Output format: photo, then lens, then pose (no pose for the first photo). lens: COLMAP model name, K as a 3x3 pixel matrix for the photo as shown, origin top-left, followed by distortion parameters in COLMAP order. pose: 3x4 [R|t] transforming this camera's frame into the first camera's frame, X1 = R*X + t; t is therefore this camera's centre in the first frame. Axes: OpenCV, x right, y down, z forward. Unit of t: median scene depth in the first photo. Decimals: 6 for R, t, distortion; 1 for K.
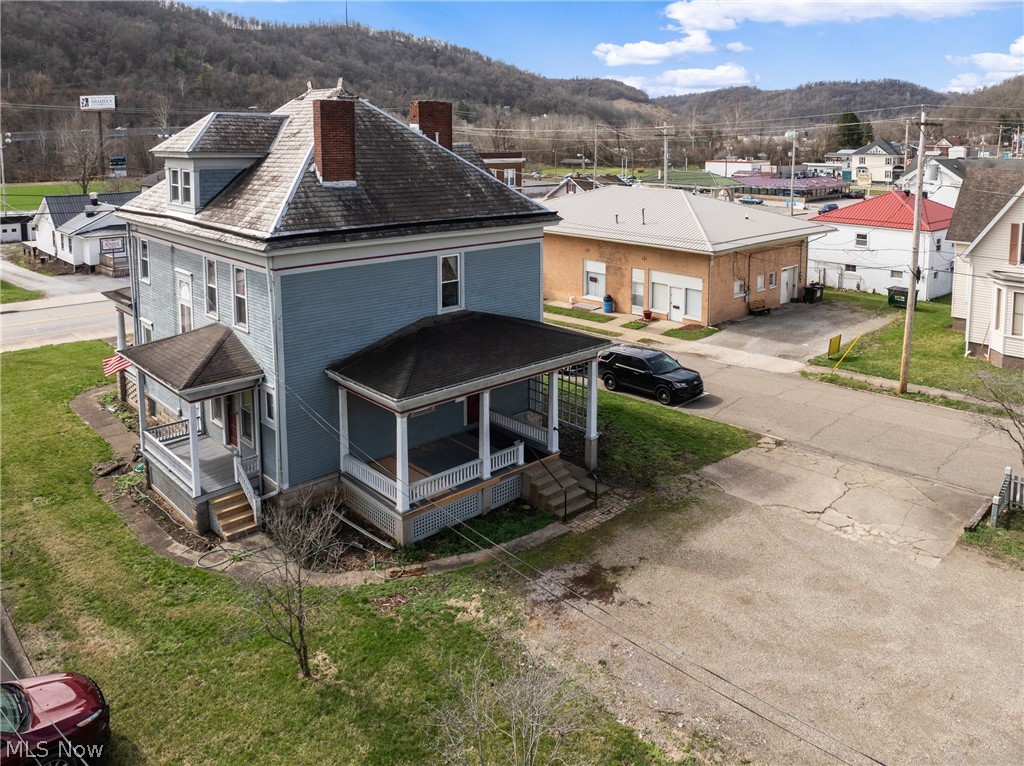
lens RADIAL K [[747.6, 0, 515.8], [0, 747.6, 361.2], [0, 0, 1]] dist [-0.006787, -0.007325]
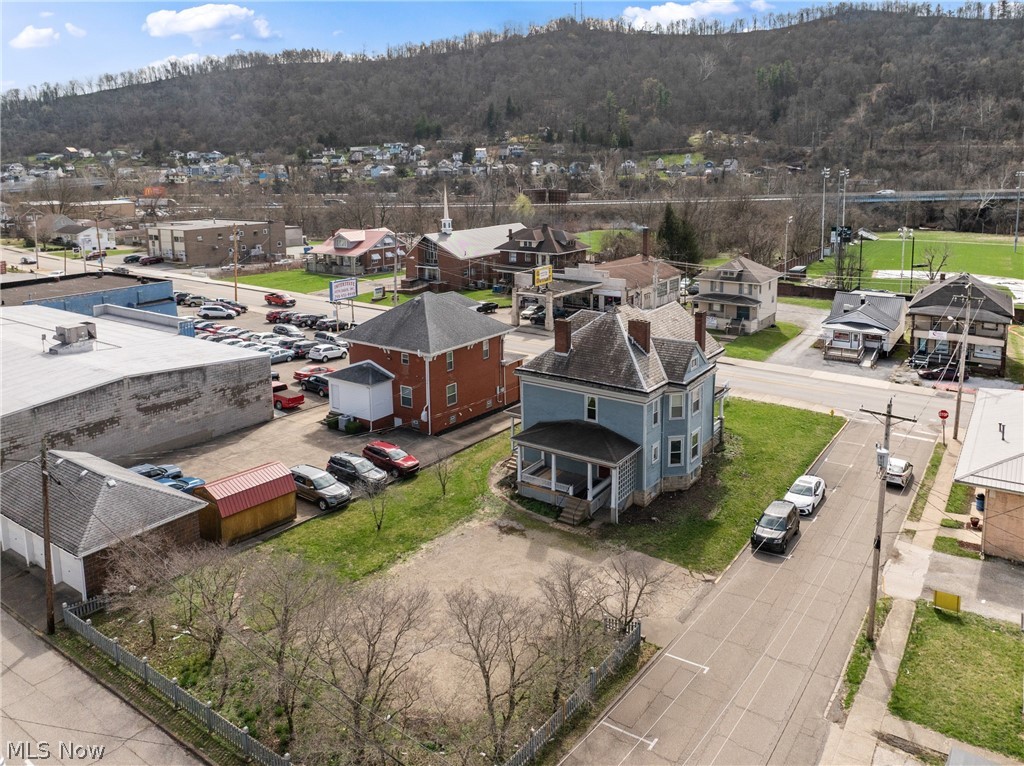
lens RADIAL K [[747.6, 0, 515.8], [0, 747.6, 361.2], [0, 0, 1]] dist [-0.006787, -0.007325]
pose [[0.220267, 0.255768, -0.941310, 2.088709], [-0.268562, 0.943617, 0.193552, -0.662414], [0.937740, 0.210167, 0.276537, 0.161047]]
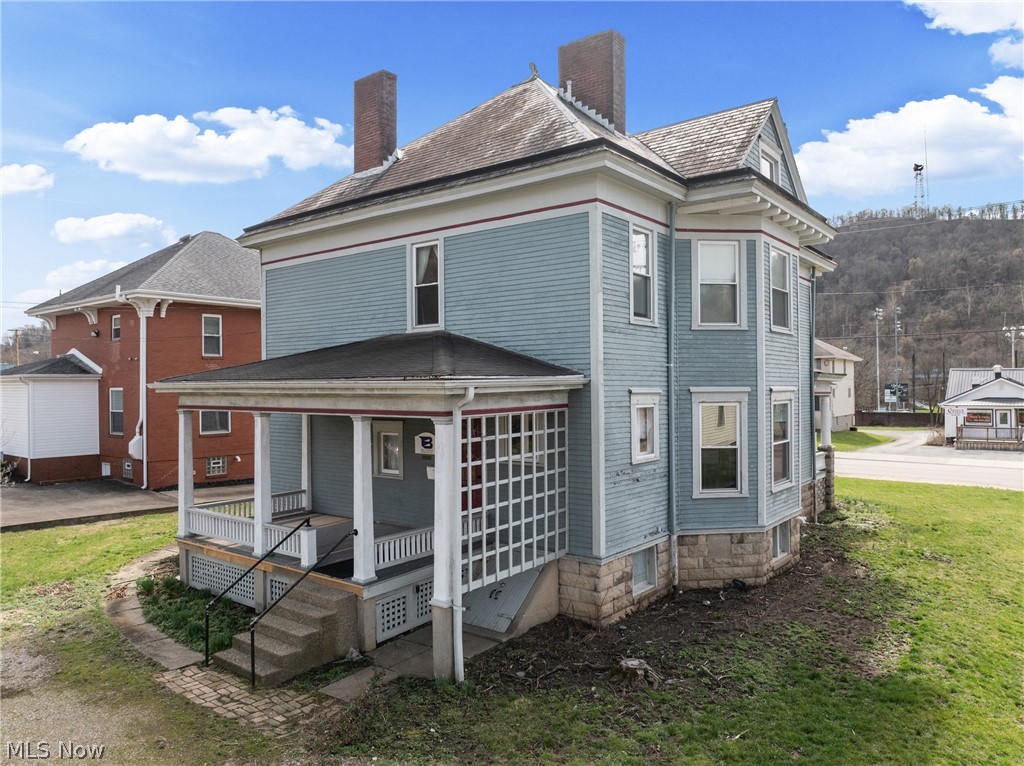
lens RADIAL K [[700.9, 0, 517.2], [0, 700.9, 446.6], [0, 0, 1]] dist [-0.015499, -0.001490]
pose [[0.164477, 0.088152, -0.982434, 0.590979], [-0.273210, 0.961101, 0.040497, -0.018524], [0.947789, 0.261750, 0.182163, 1.093674]]
